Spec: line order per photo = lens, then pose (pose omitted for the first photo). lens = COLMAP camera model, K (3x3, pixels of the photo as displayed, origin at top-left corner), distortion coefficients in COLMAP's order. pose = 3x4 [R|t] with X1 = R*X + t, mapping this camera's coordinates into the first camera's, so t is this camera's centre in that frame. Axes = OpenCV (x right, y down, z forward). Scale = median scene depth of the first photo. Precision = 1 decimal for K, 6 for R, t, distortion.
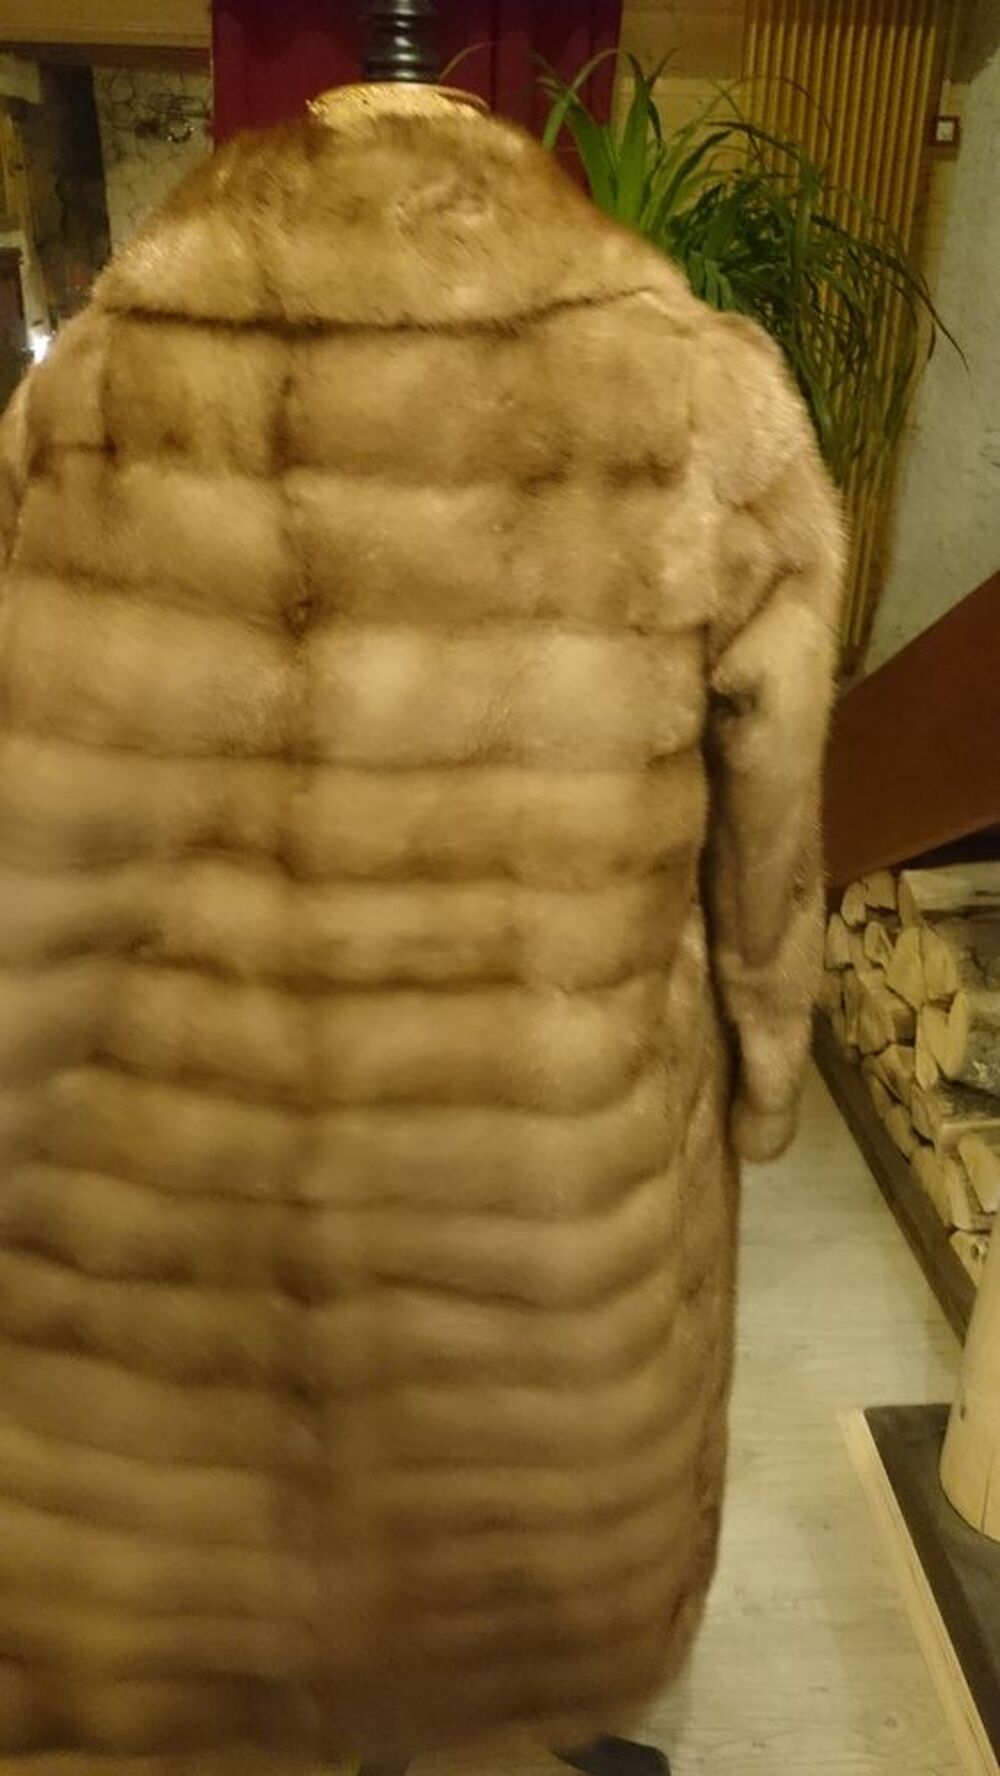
lens RADIAL K [[1394.0, 0, 500.0], [0, 1394.0, 888.0], [0, 0, 1]] dist [-0.008069, -0.001016]
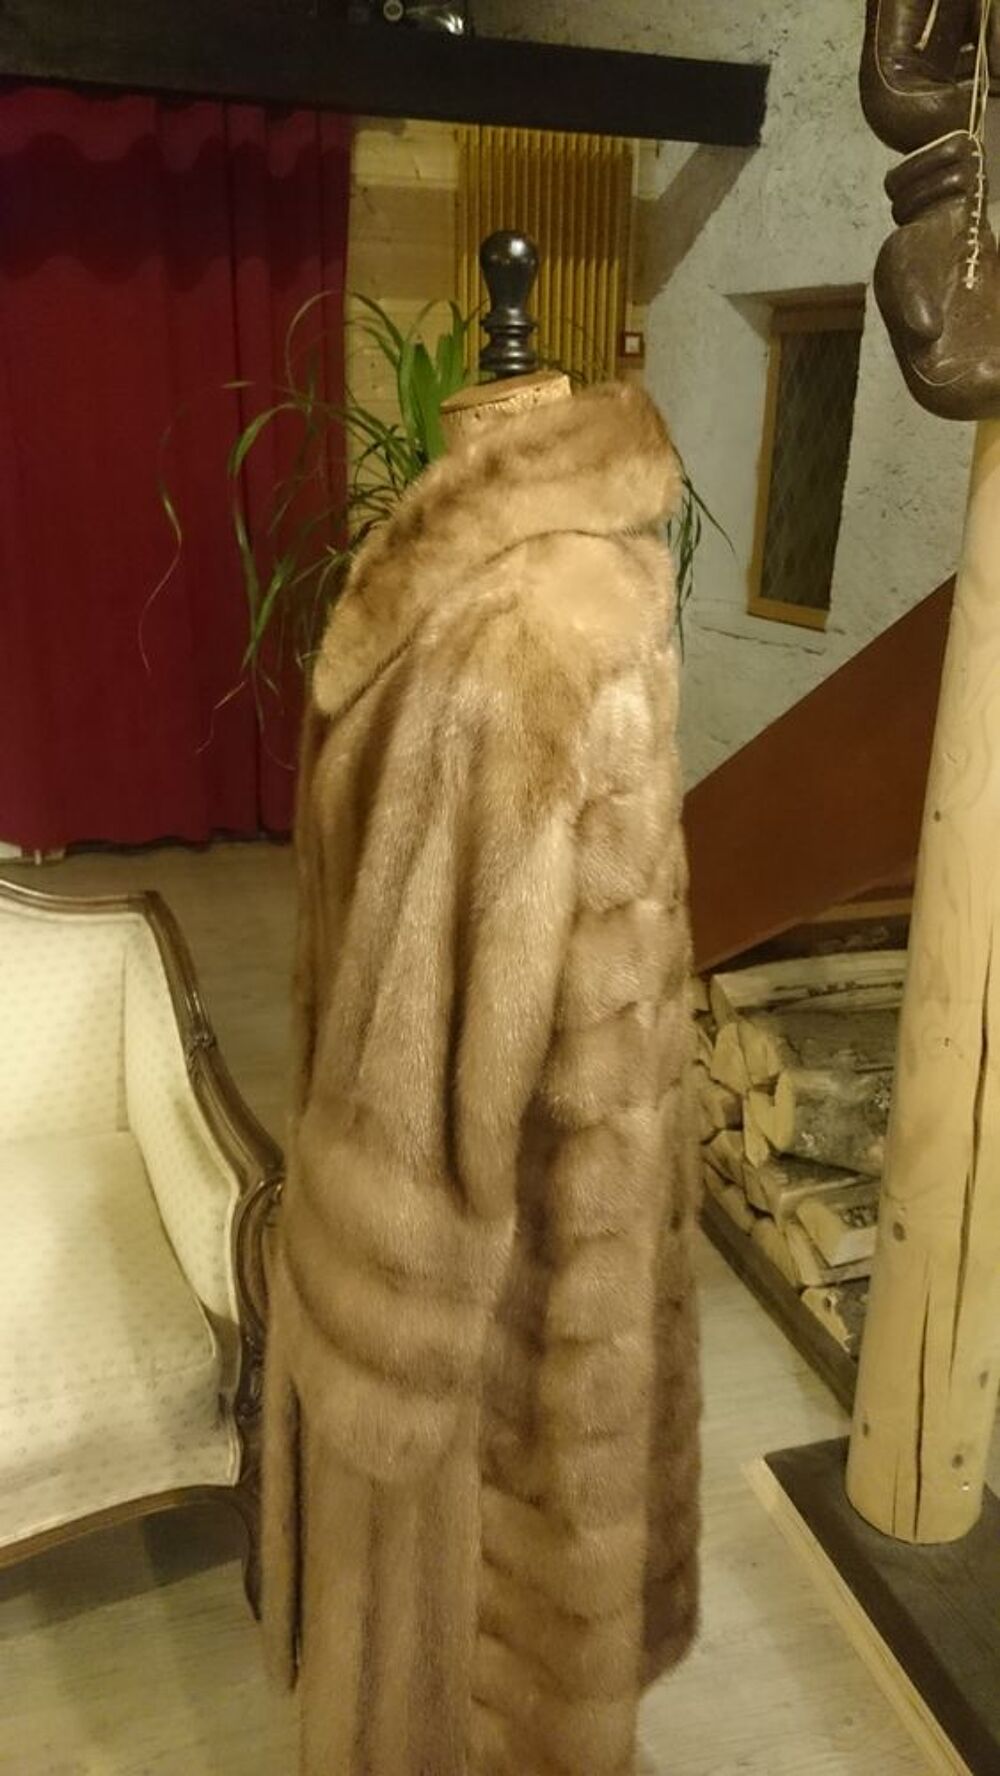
lens RADIAL K [[1349.3, 0, 500.0], [0, 1349.3, 888.0], [0, 0, 1]] dist [0.068646, -0.111543]
pose [[0.978443, -0.080831, 0.190043, -0.092322], [0.102084, 0.989237, -0.104828, 0.016435], [-0.179524, 0.121969, 0.976163, -0.061084]]
